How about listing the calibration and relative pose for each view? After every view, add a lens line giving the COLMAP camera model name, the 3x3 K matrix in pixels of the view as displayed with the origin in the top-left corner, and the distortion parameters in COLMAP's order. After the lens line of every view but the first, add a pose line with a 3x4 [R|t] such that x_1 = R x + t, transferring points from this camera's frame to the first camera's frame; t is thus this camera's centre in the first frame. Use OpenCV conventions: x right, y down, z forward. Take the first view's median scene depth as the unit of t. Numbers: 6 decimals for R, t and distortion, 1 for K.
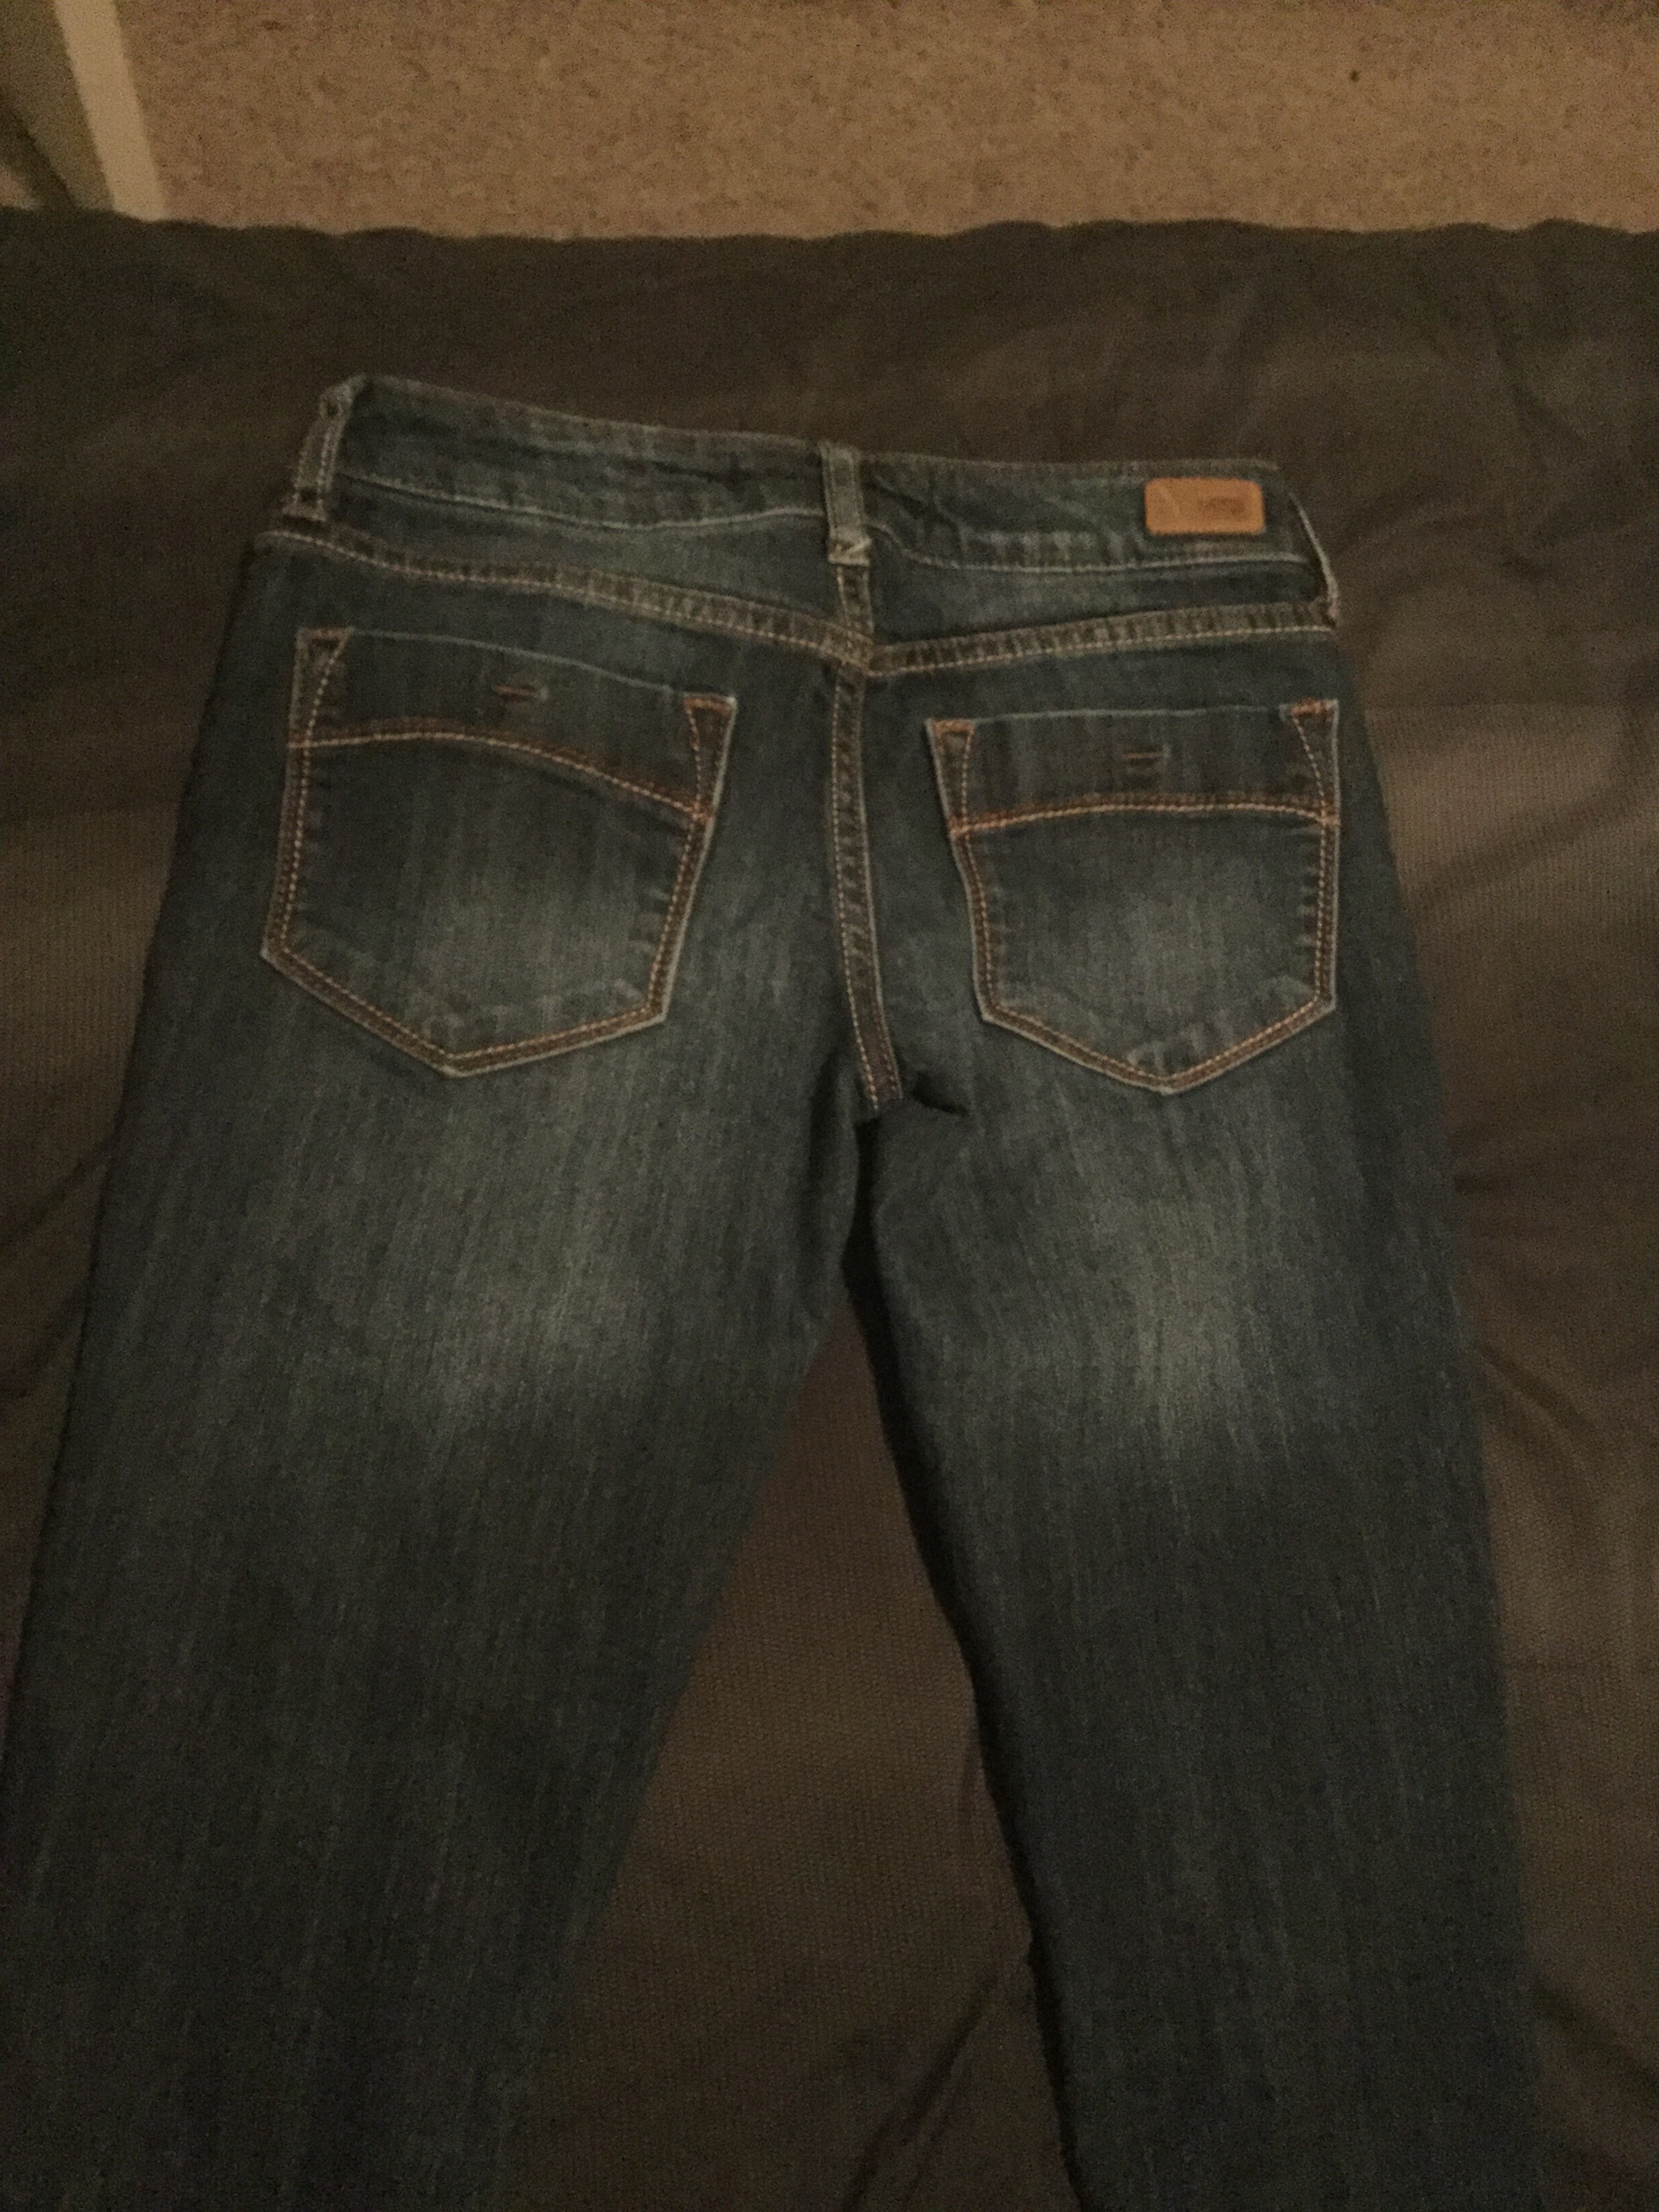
lens RADIAL K [[2183.3, 0, 837.3], [0, 2183.3, 1095.4], [0, 0, 1]] dist [-0.027036, 0.000000]
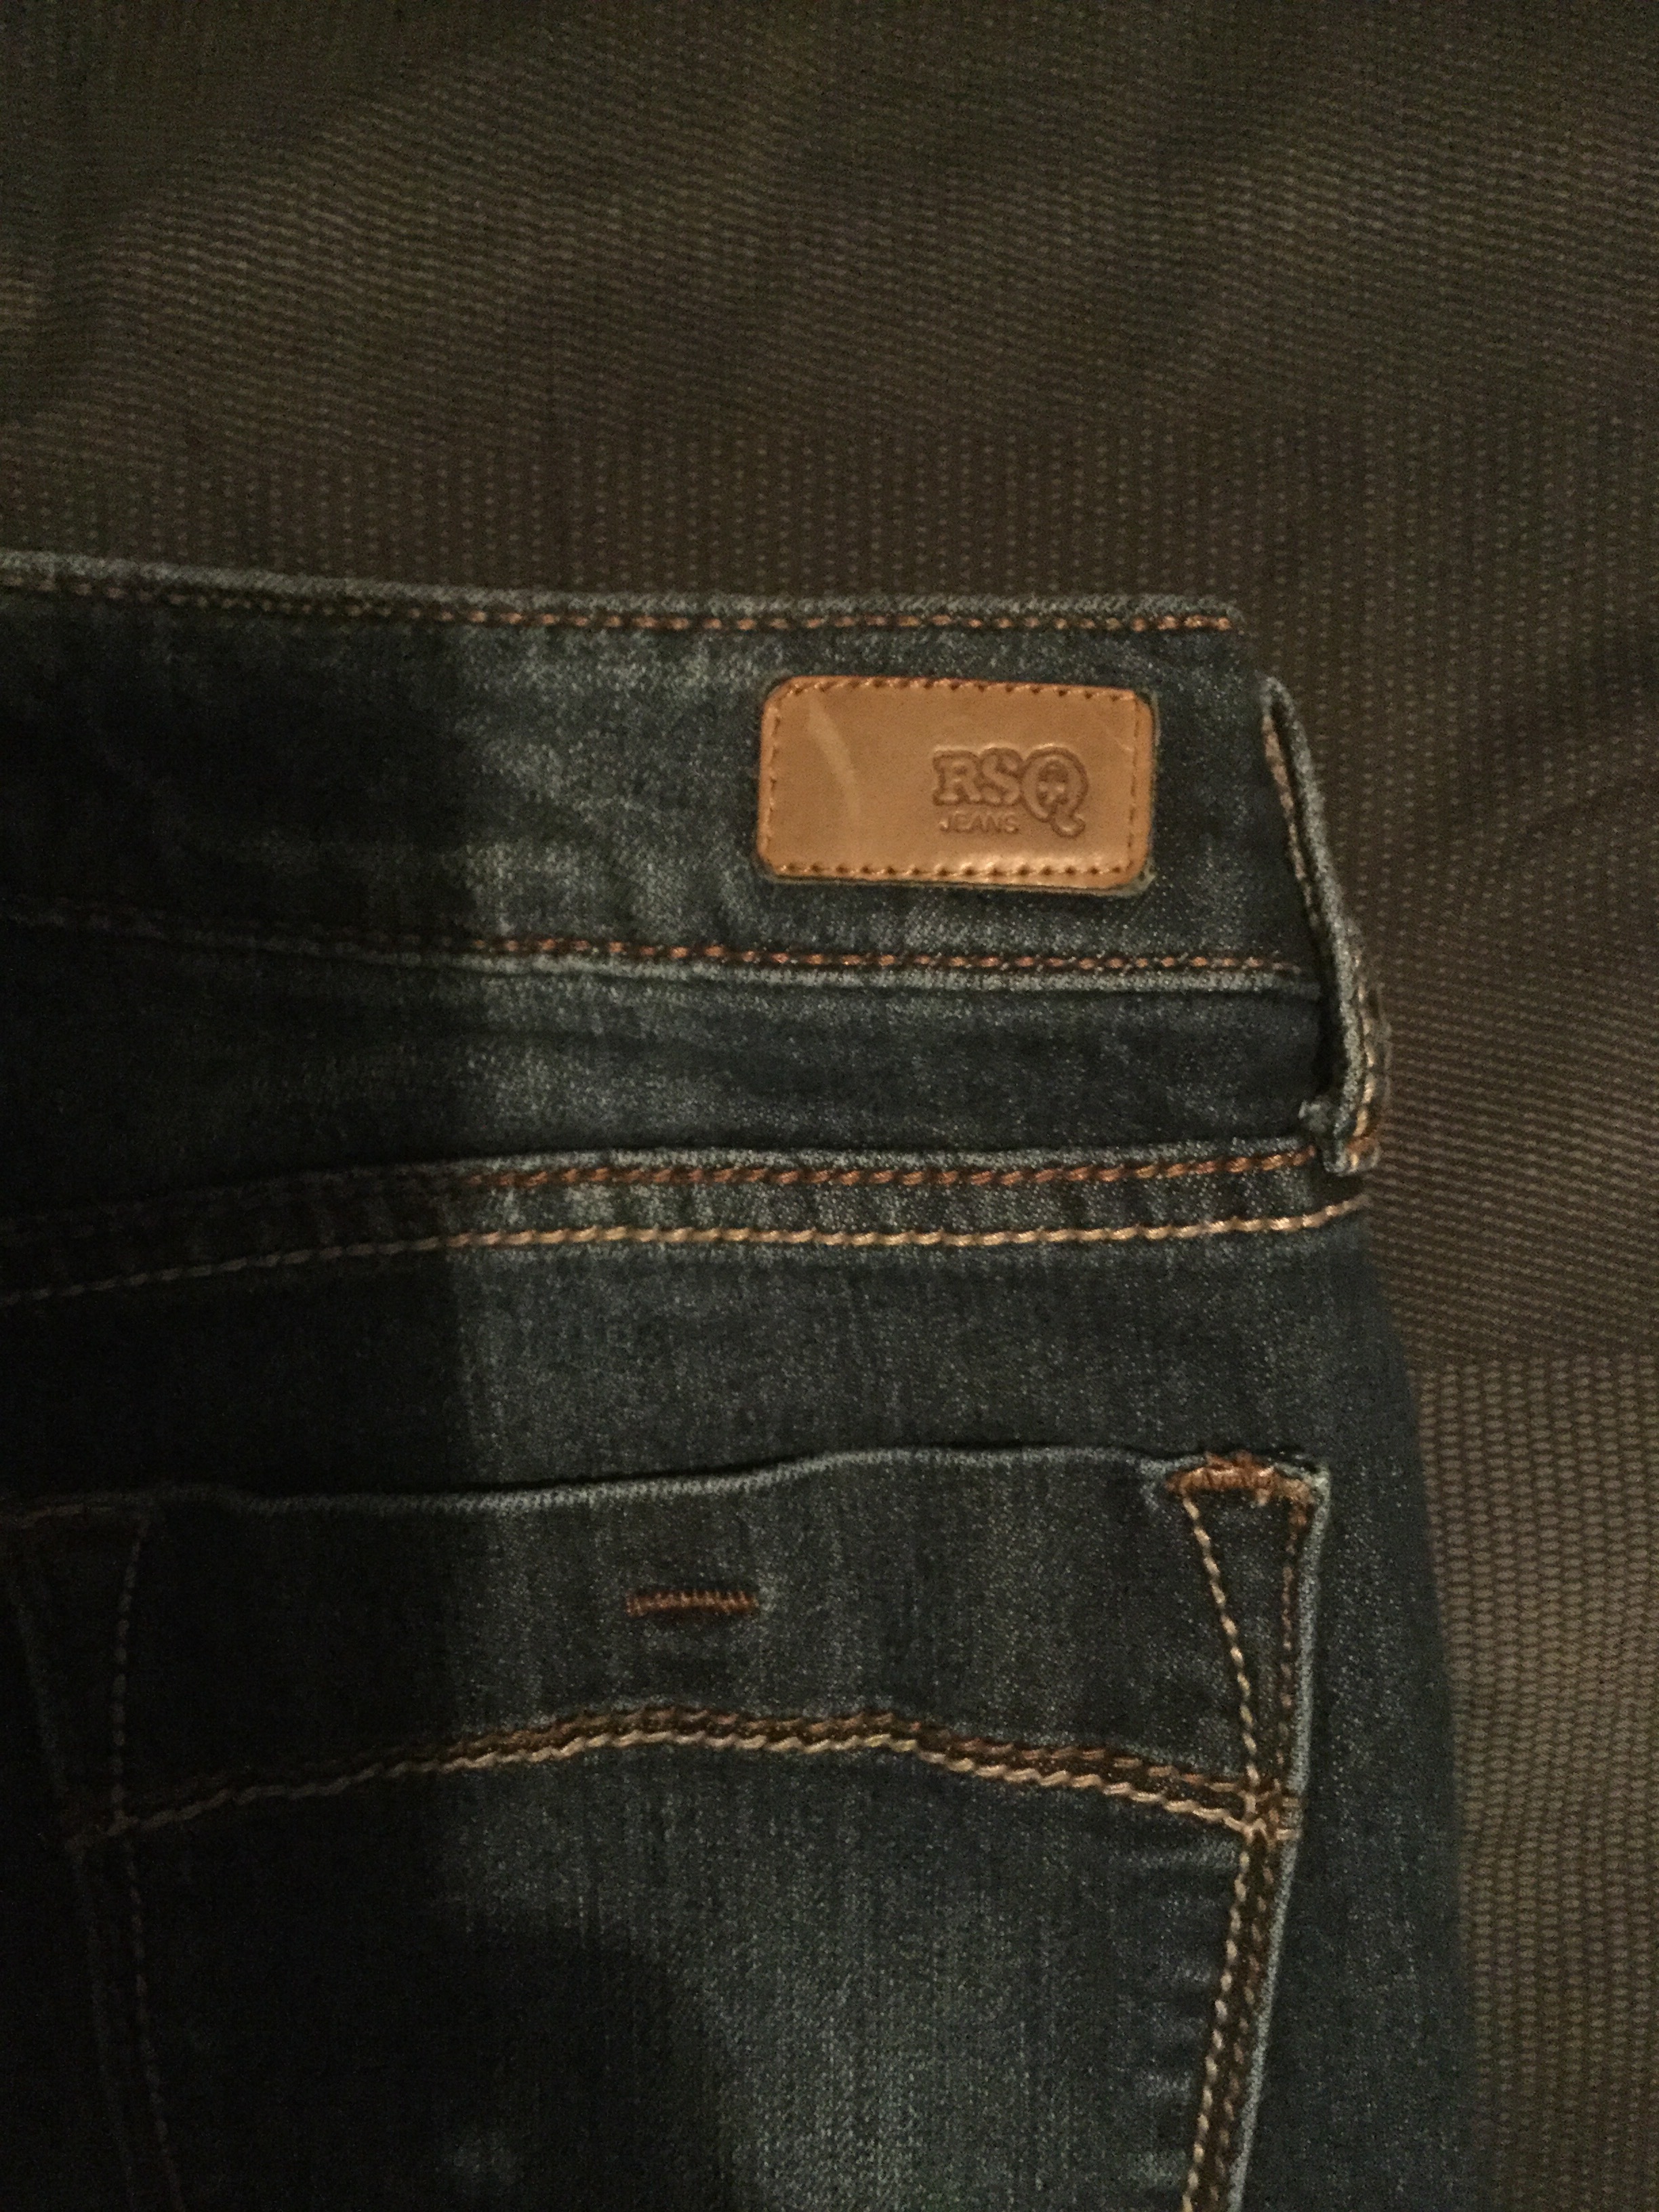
lens RADIAL K [[2183.3, 0, 817.6], [0, 2183.3, 1108.7], [0, 0, 1]] dist [-0.027036, 0.000000]
pose [[0.997369, 0.054347, -0.047964, 0.168023], [-0.041779, 0.971745, 0.232306, -0.298546], [0.059234, -0.229691, 0.971459, 0.702993]]
